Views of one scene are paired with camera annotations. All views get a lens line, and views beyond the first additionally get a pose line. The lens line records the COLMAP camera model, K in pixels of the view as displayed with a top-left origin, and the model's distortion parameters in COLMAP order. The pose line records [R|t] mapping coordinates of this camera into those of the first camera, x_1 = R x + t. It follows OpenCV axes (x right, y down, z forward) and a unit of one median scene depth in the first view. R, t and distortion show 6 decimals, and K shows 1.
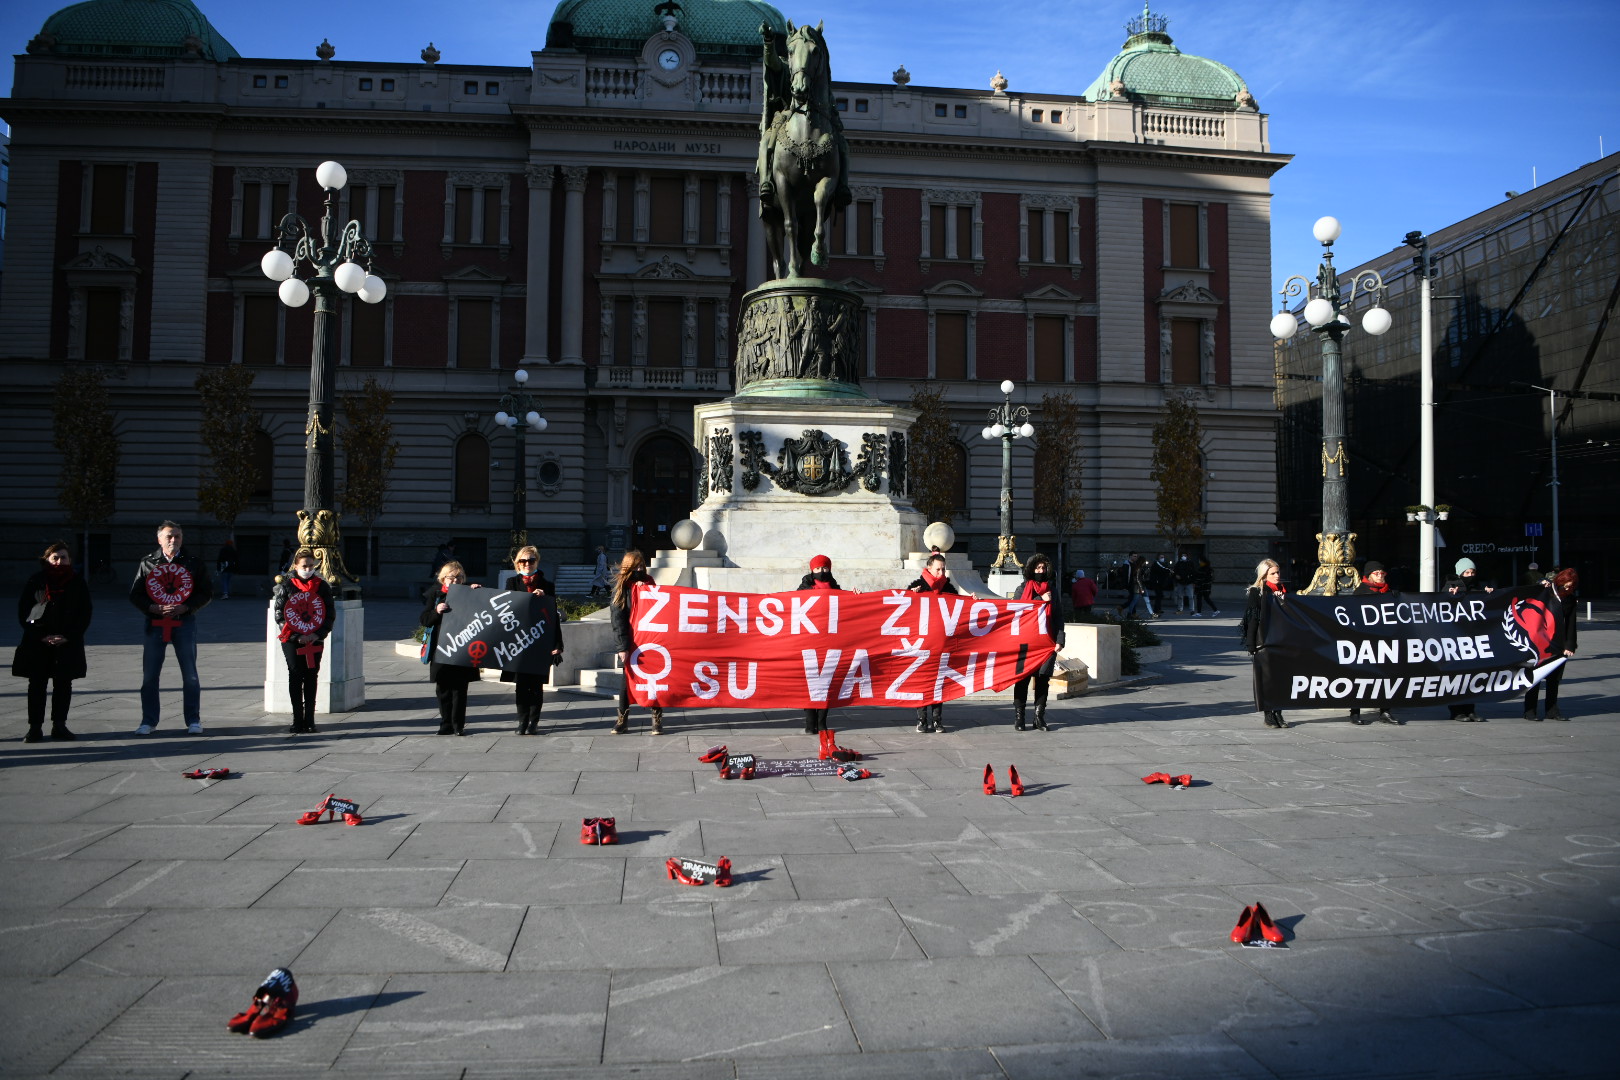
lens RADIAL K [[1110.6, 0, 803.9], [0, 1110.6, 534.2], [0, 0, 1]] dist [-0.078485, 0.021755]
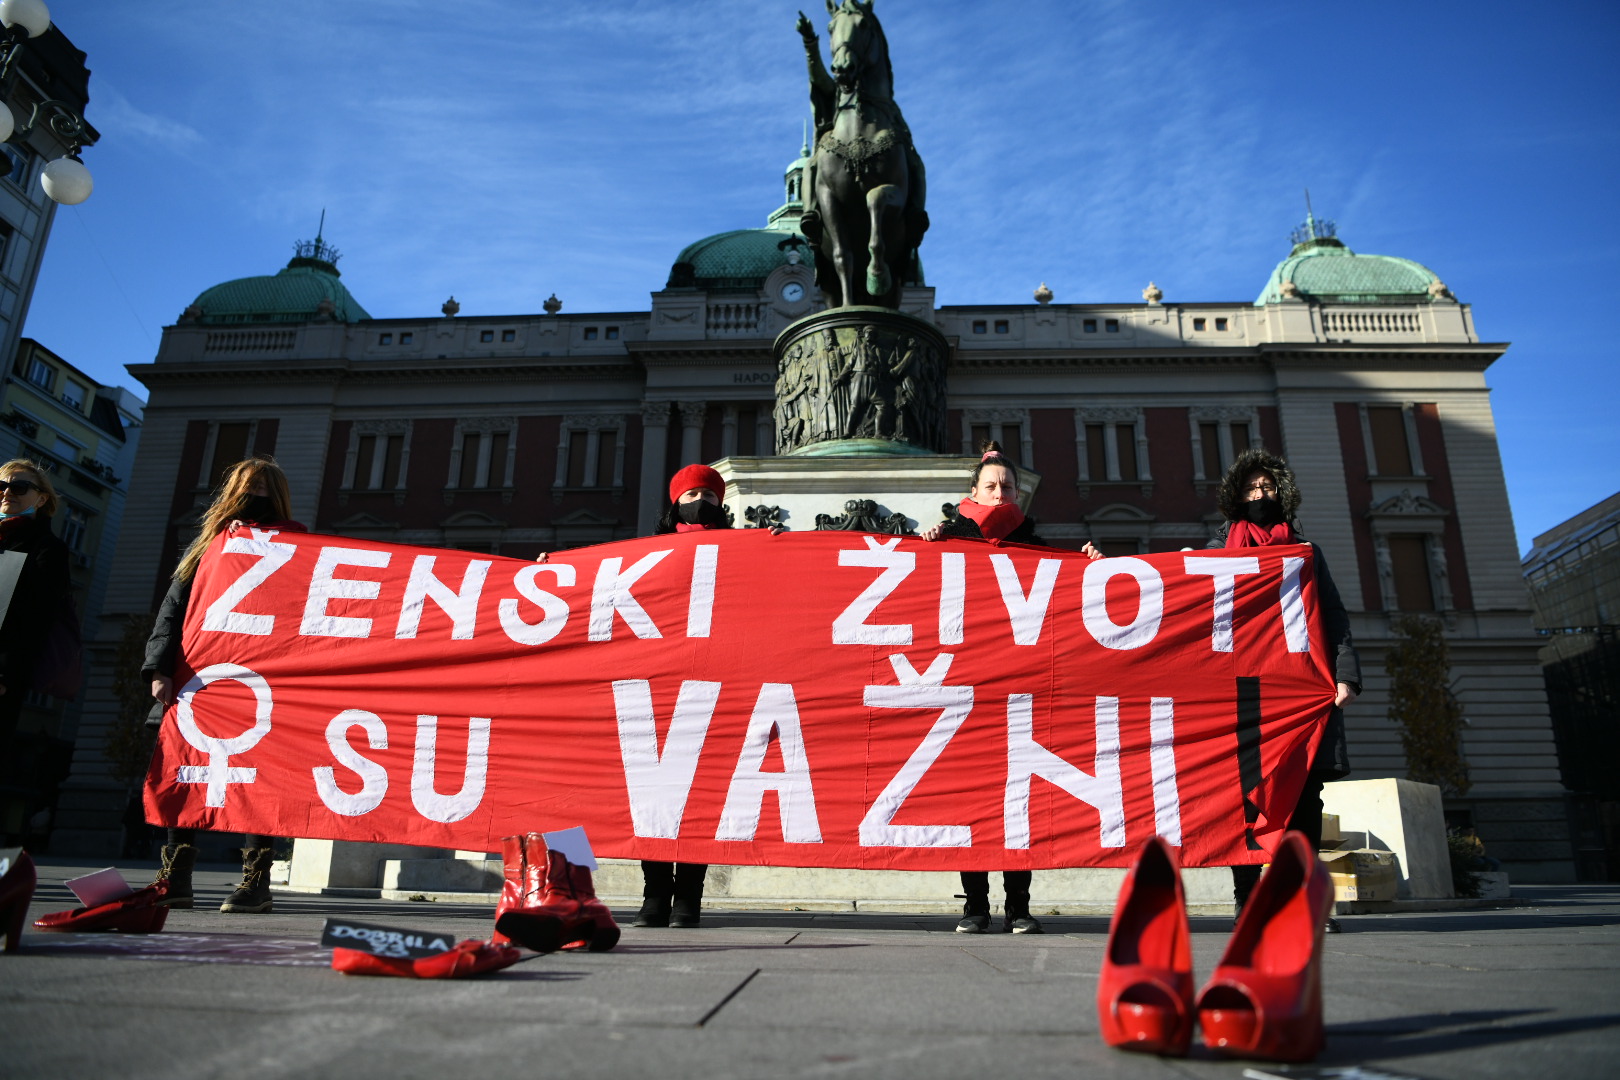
lens RADIAL K [[1110.6, 0, 803.9], [0, 1110.6, 534.2], [0, 0, 1]] dist [-0.078485, 0.021755]
pose [[0.986611, -0.046366, -0.156360, 0.027167], [0.000842, 0.960172, -0.279409, 0.036689], [0.163088, 0.275536, 0.947355, 0.150953]]
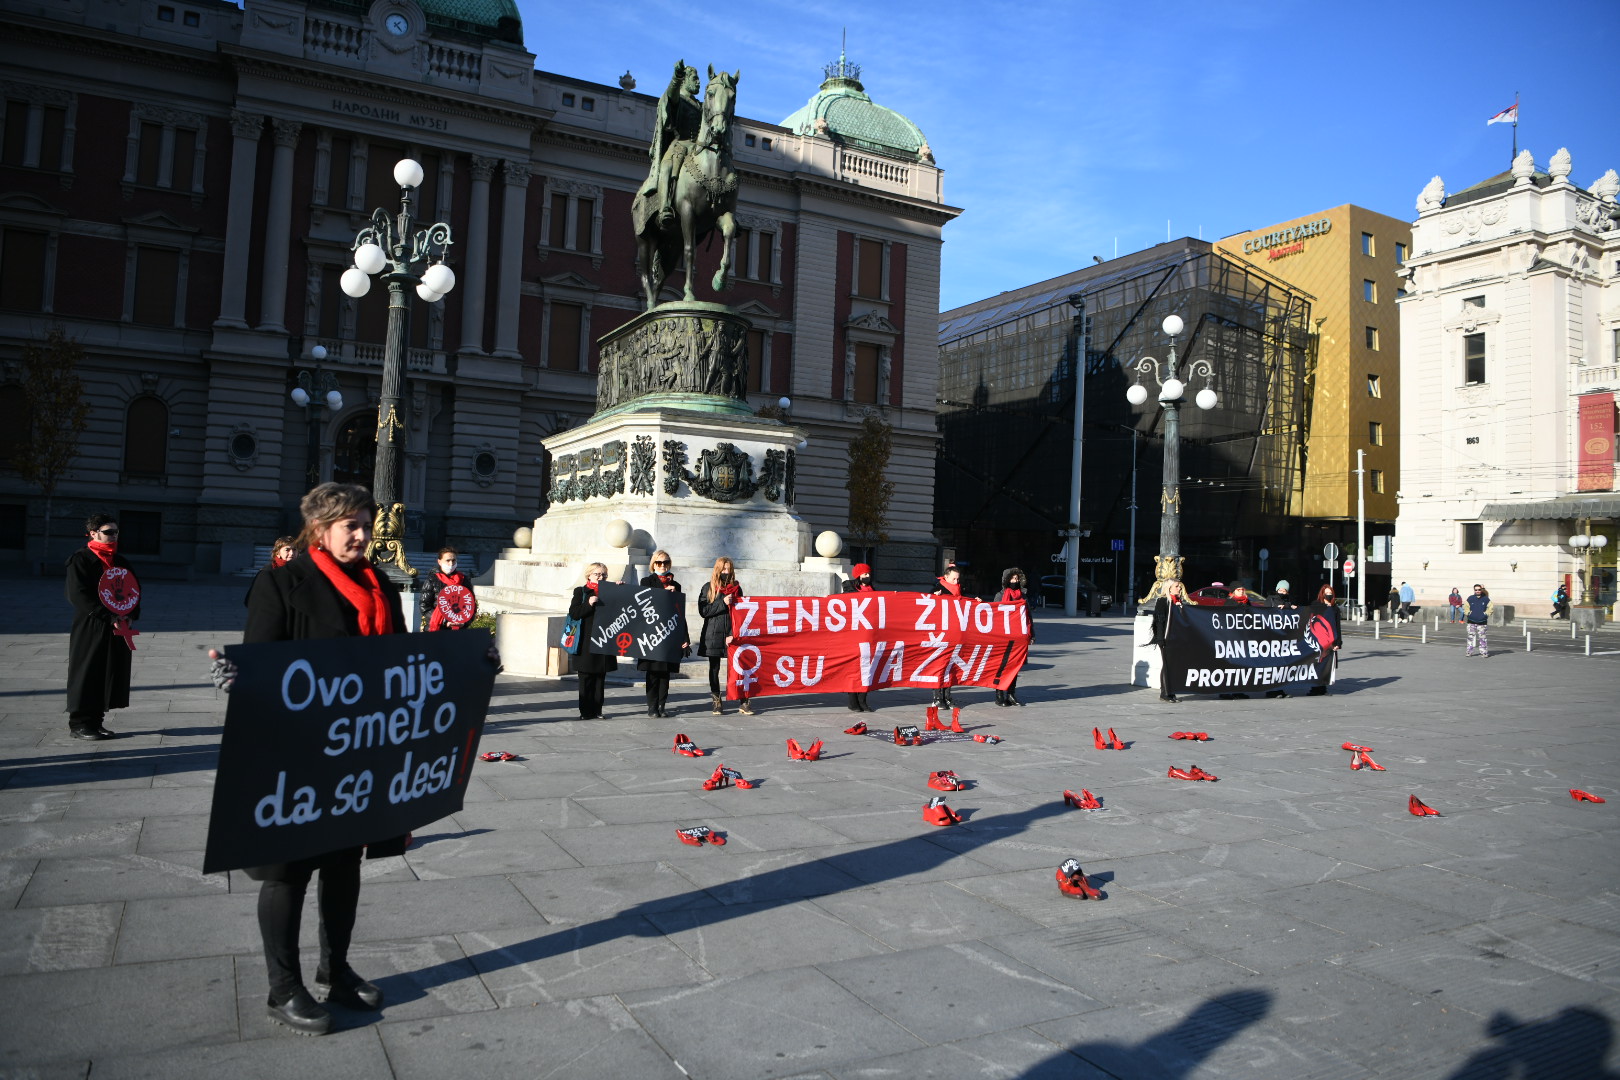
lens RADIAL K [[1110.6, 0, 803.9], [0, 1110.6, 534.2], [0, 0, 1]] dist [-0.078485, 0.021755]
pose [[0.930903, 0.040560, 0.363007, -0.118209], [-0.043859, 0.999037, 0.000847, -0.002712], [-0.362624, -0.016710, 0.931786, -0.023825]]
